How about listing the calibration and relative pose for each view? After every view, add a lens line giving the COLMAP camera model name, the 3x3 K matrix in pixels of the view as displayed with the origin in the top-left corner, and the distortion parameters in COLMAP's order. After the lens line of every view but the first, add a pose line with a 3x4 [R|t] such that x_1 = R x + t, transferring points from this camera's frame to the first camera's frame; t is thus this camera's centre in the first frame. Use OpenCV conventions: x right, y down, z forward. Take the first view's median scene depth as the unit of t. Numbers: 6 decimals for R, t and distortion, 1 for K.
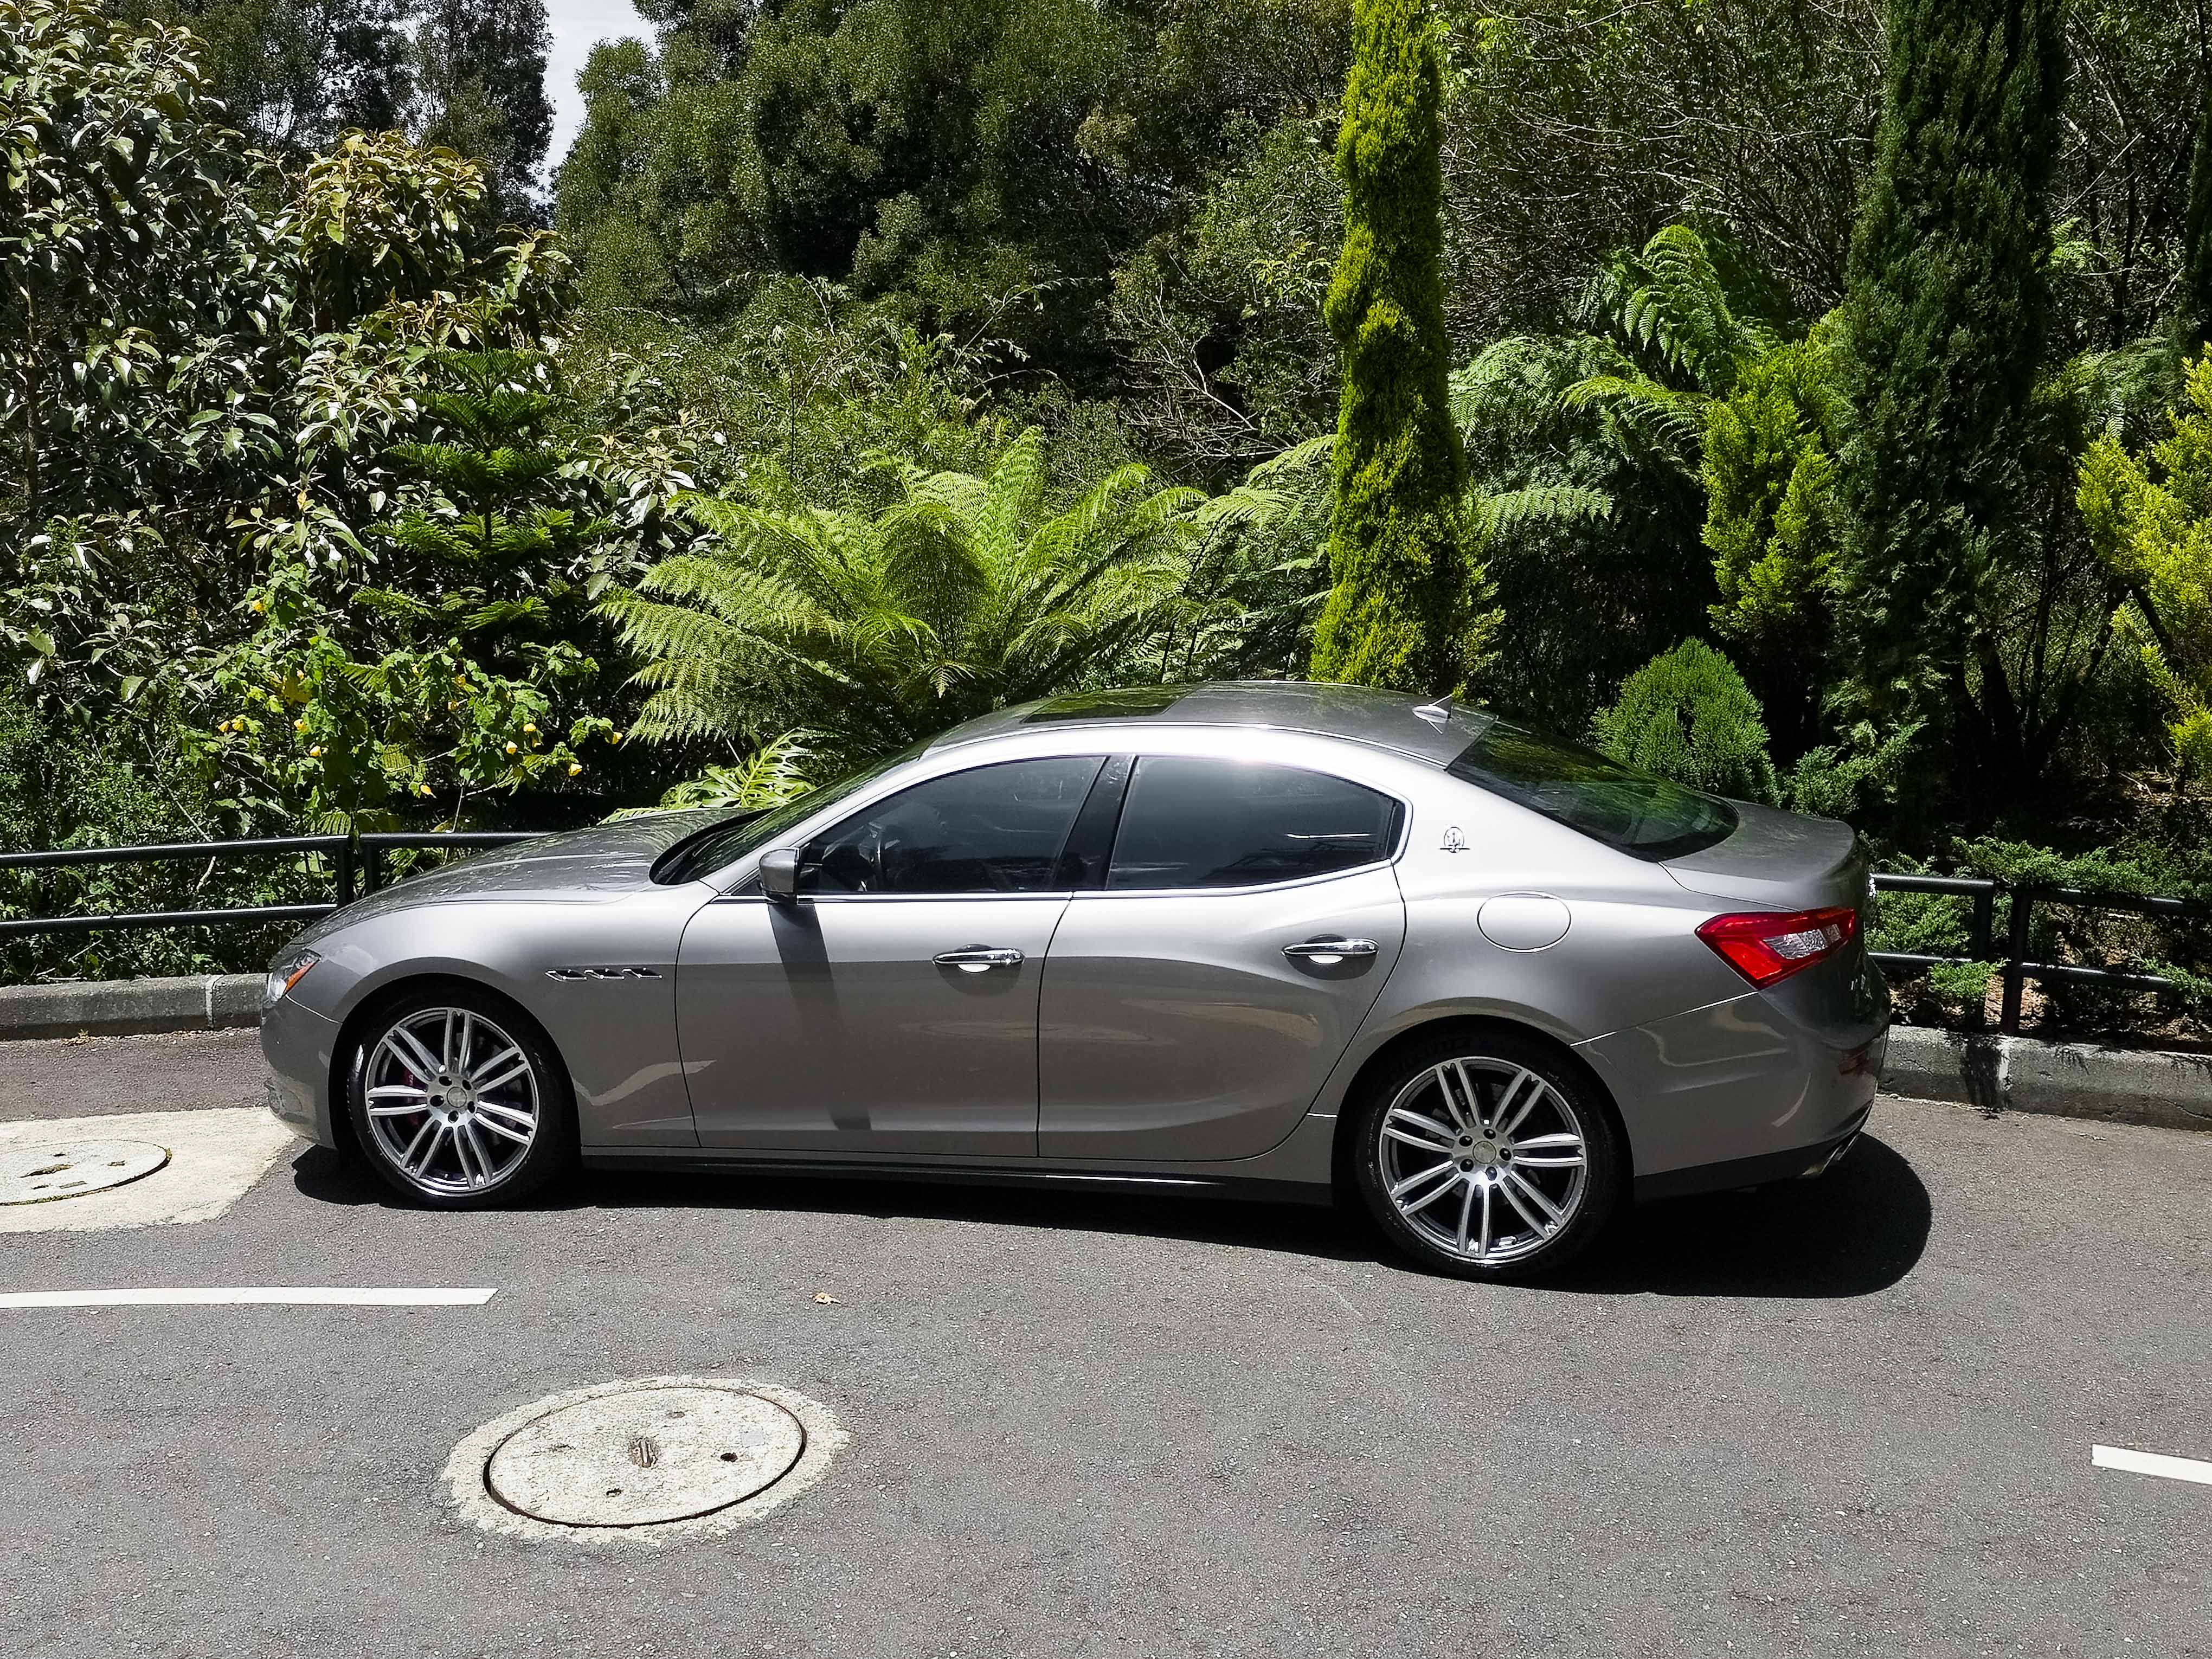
lens RADIAL K [[2864.1, 0, 1066.2], [0, 2864.1, 803.6], [0, 0, 1]] dist [0.079429, 0.000000]
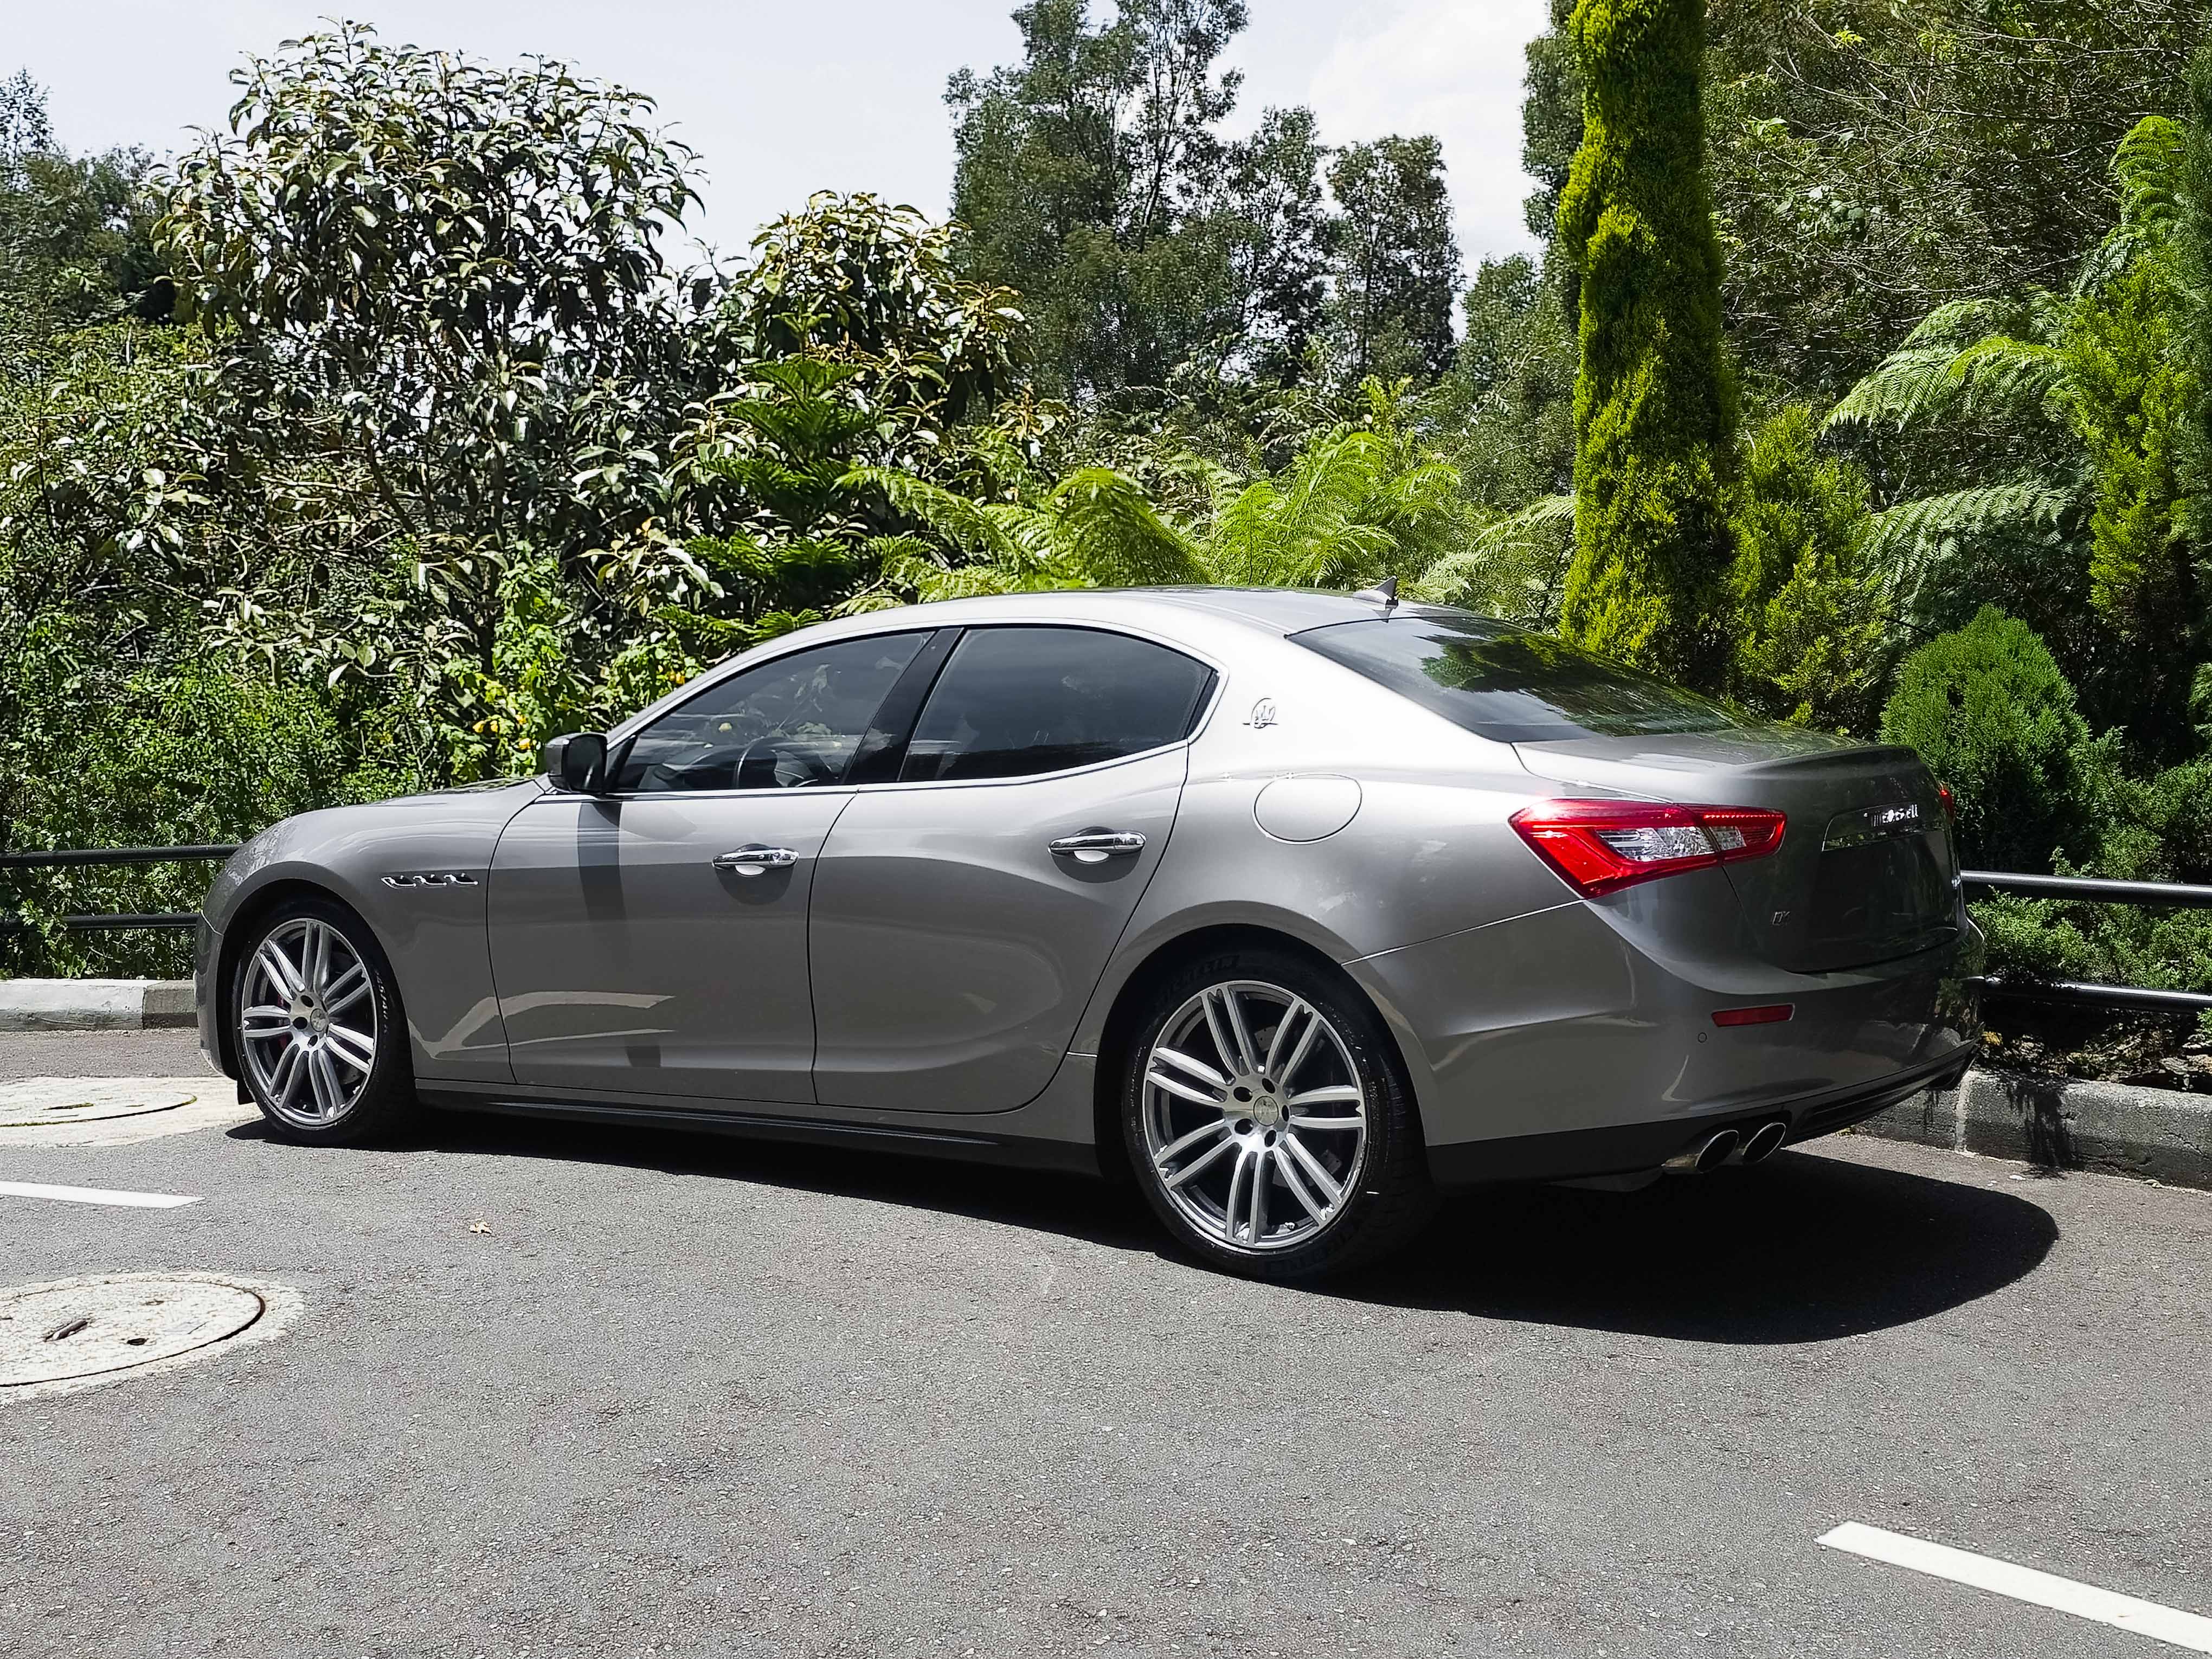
lens RADIAL K [[2864.1, 0, 1060.0], [0, 2864.1, 806.3], [0, 0, 1]] dist [0.079429, 0.000000]
pose [[0.928521, 0.023628, -0.370528, 0.356682], [-0.060285, 0.994324, -0.087664, 0.104589], [0.366354, 0.103735, 0.924675, 0.244535]]
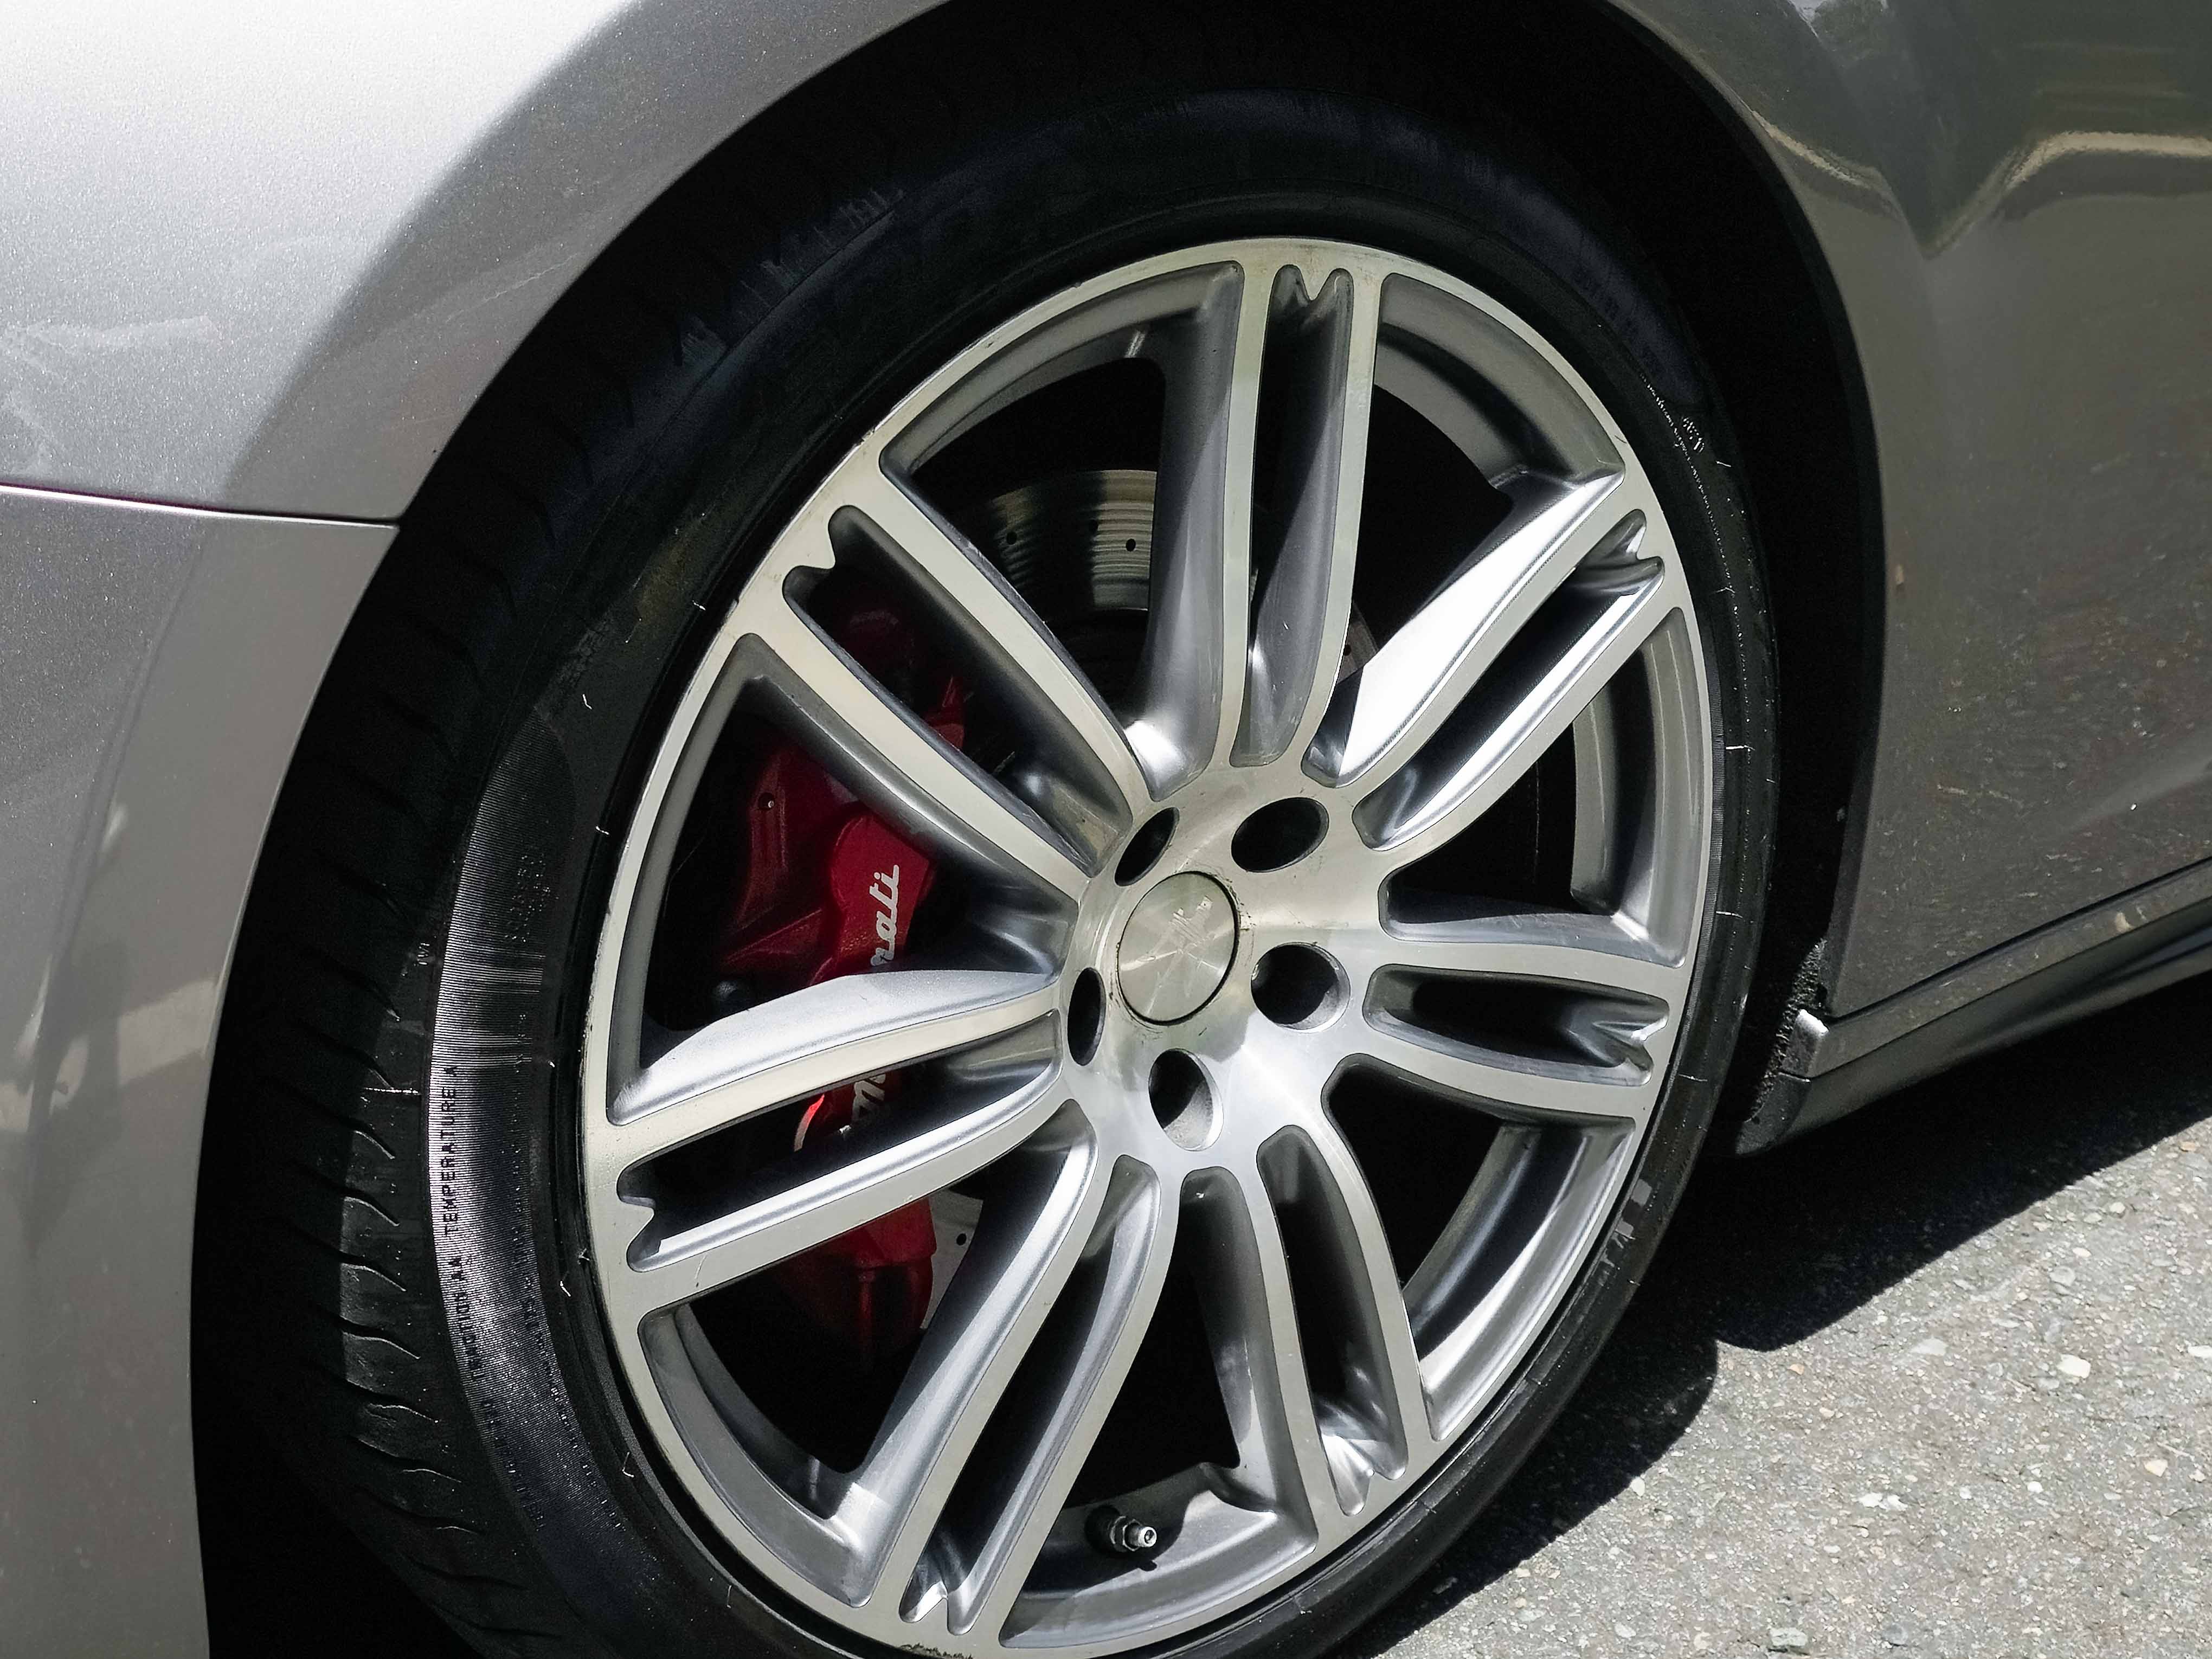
lens RADIAL K [[2864.1, 0, 1098.9], [0, 2864.1, 818.3], [0, 0, 1]] dist [0.079429, 0.000000]
pose [[0.599473, -0.222879, 0.768737, -0.327470], [0.105602, 0.974076, 0.200063, 0.072068], [-0.793398, -0.038752, 0.607469, 0.959681]]
